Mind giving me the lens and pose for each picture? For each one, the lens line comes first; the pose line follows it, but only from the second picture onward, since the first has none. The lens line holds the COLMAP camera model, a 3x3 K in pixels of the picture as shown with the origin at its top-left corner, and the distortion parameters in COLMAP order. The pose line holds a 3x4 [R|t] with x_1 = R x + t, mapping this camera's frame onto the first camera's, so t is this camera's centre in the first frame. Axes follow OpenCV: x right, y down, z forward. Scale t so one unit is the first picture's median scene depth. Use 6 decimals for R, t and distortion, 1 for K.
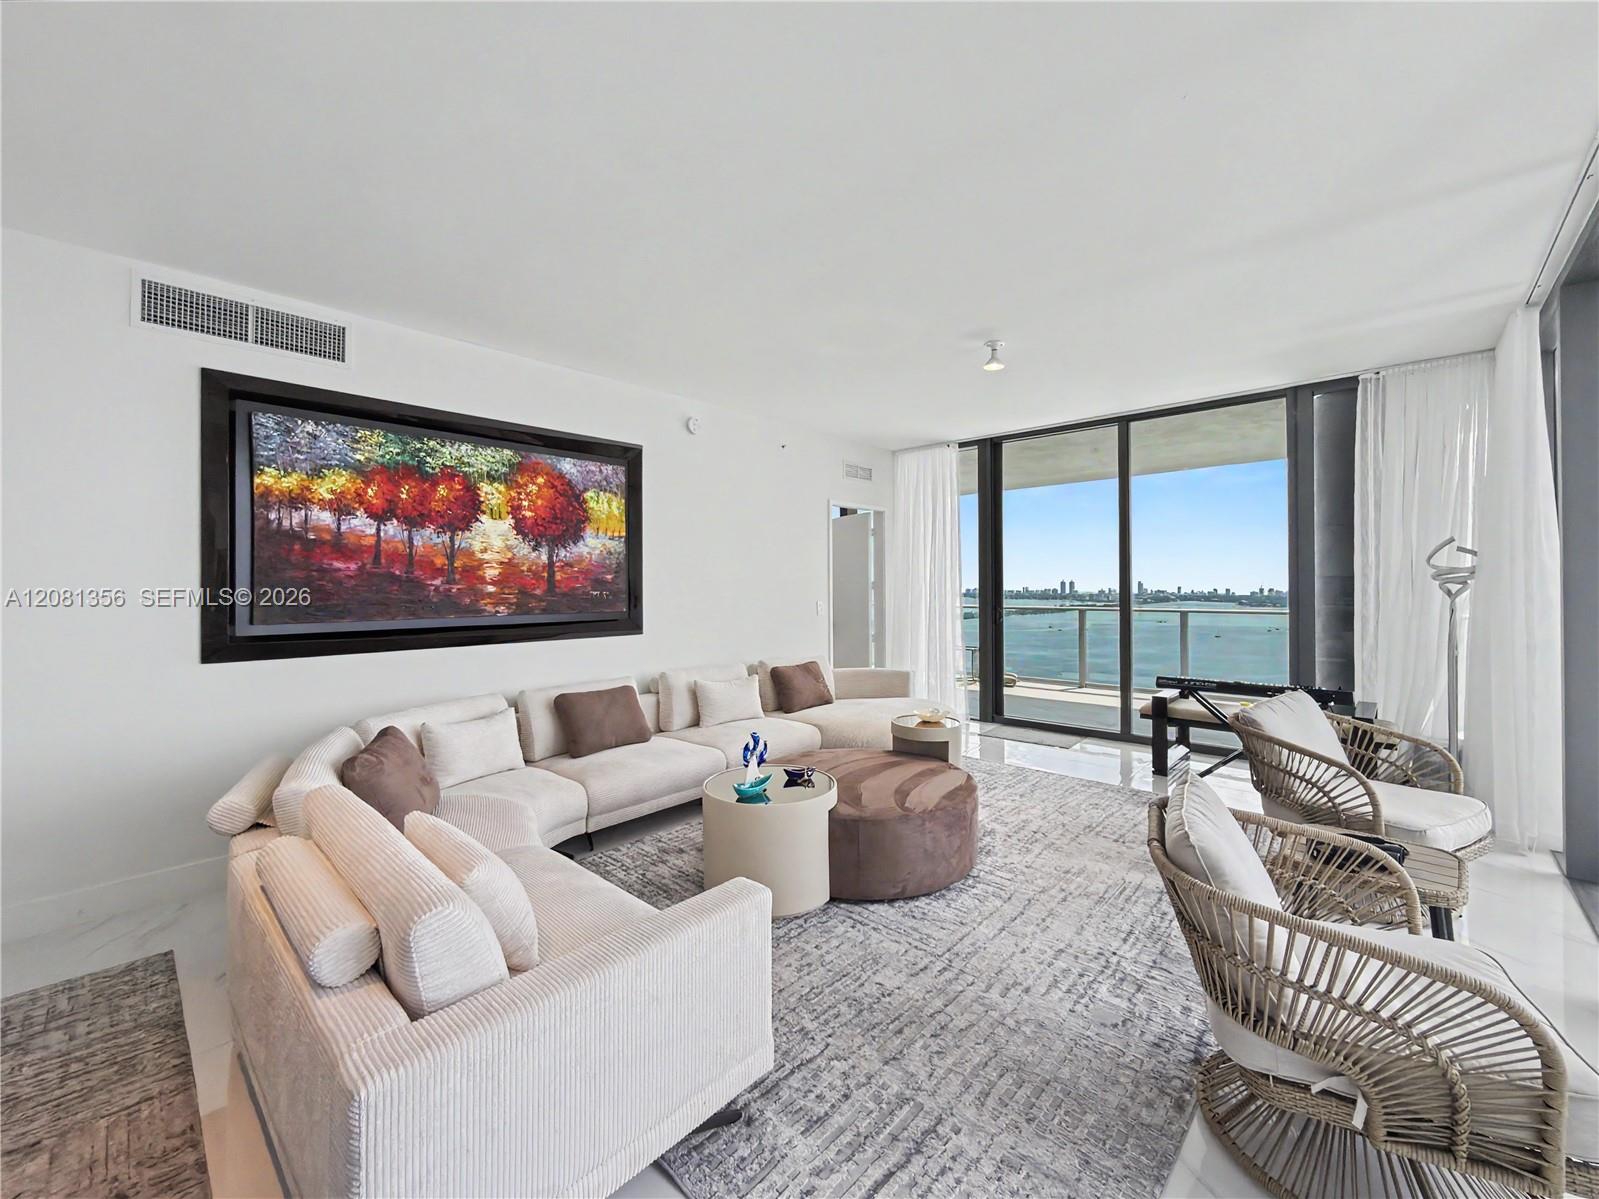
lens RADIAL K [[660.6, 0, 805.4], [0, 660.6, 584.9], [0, 0, 1]] dist [-0.006381, 0.000326]
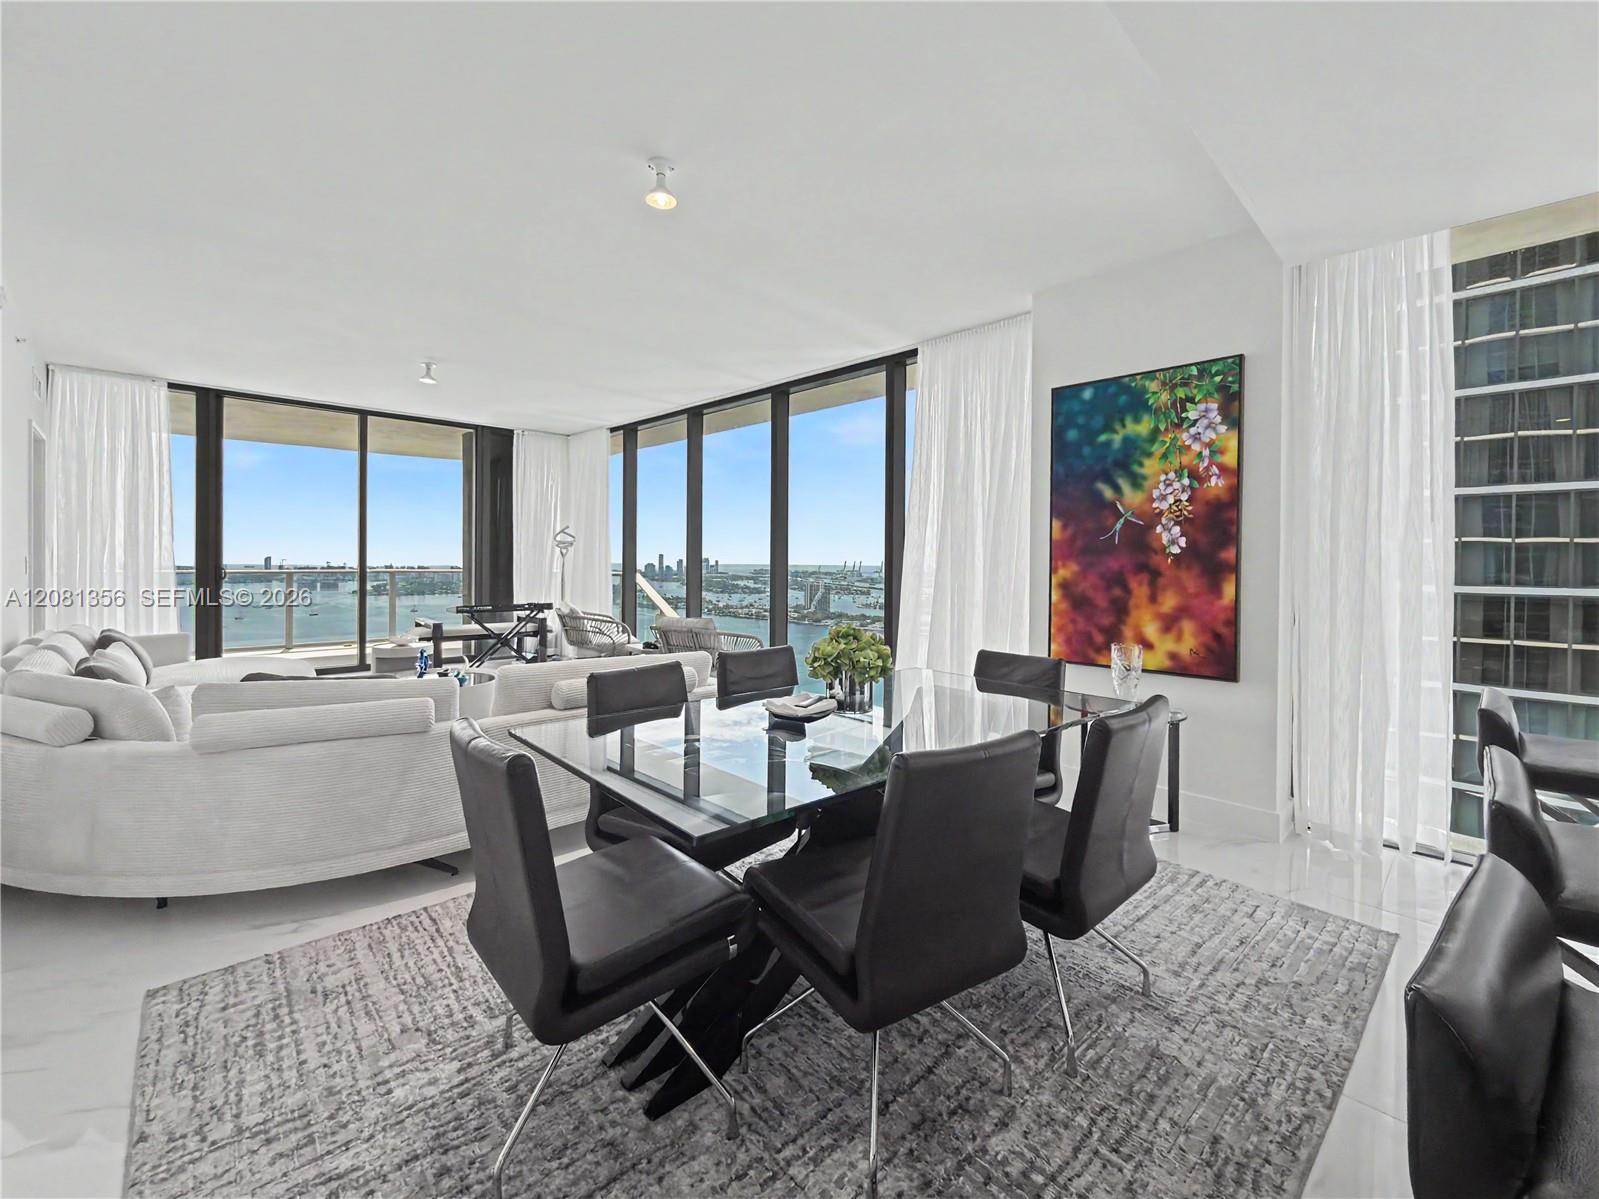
lens RADIAL K [[660.6, 0, 805.1], [0, 660.6, 560.9], [0, 0, 1]] dist [-0.006381, 0.000326]
pose [[0.044233, 0.005925, 0.999004, -0.901260], [-0.010185, 0.999933, -0.005480, 0.034666], [-0.998969, -0.009933, 0.044290, 0.134759]]
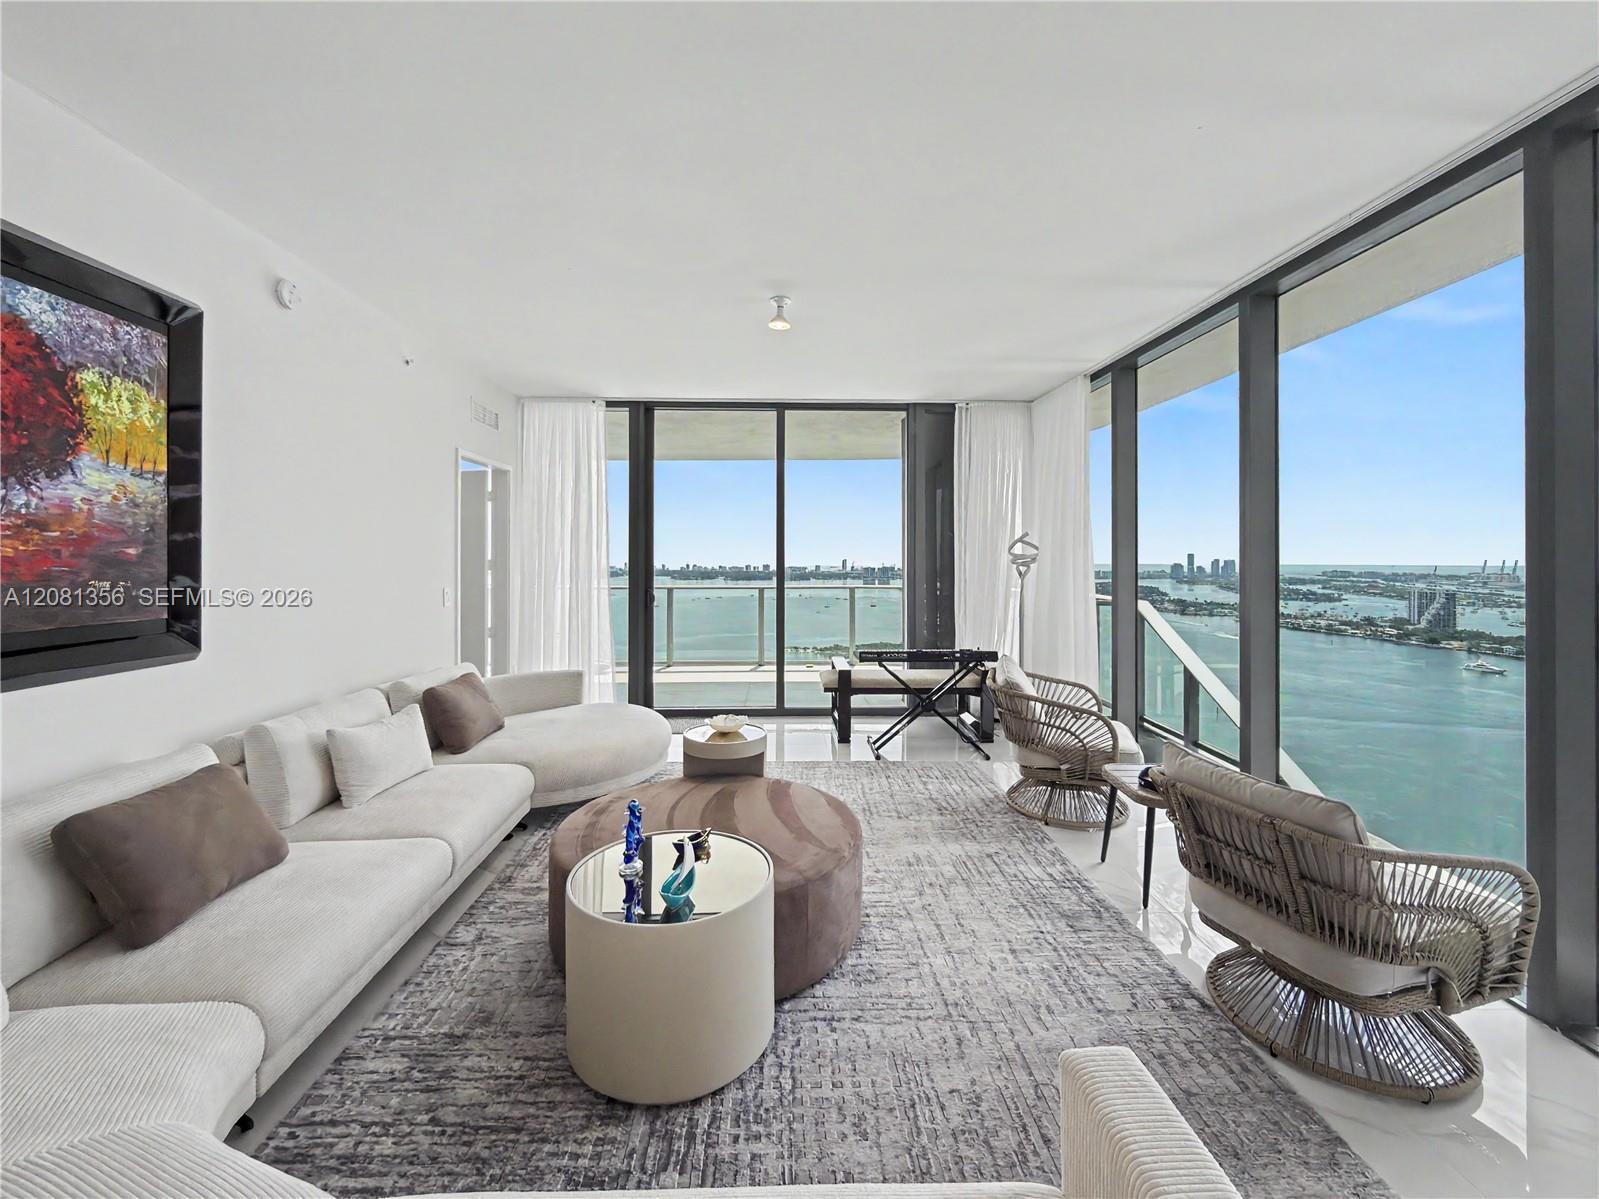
lens RADIAL K [[660.6, 0, 803.3], [0, 660.6, 559.4], [0, 0, 1]] dist [-0.006381, 0.000326]
pose [[0.710459, 0.005861, 0.703714, -0.281358], [-0.006012, 0.999979, -0.002259, -0.007821], [-0.703713, -0.002625, 0.710480, 0.290272]]
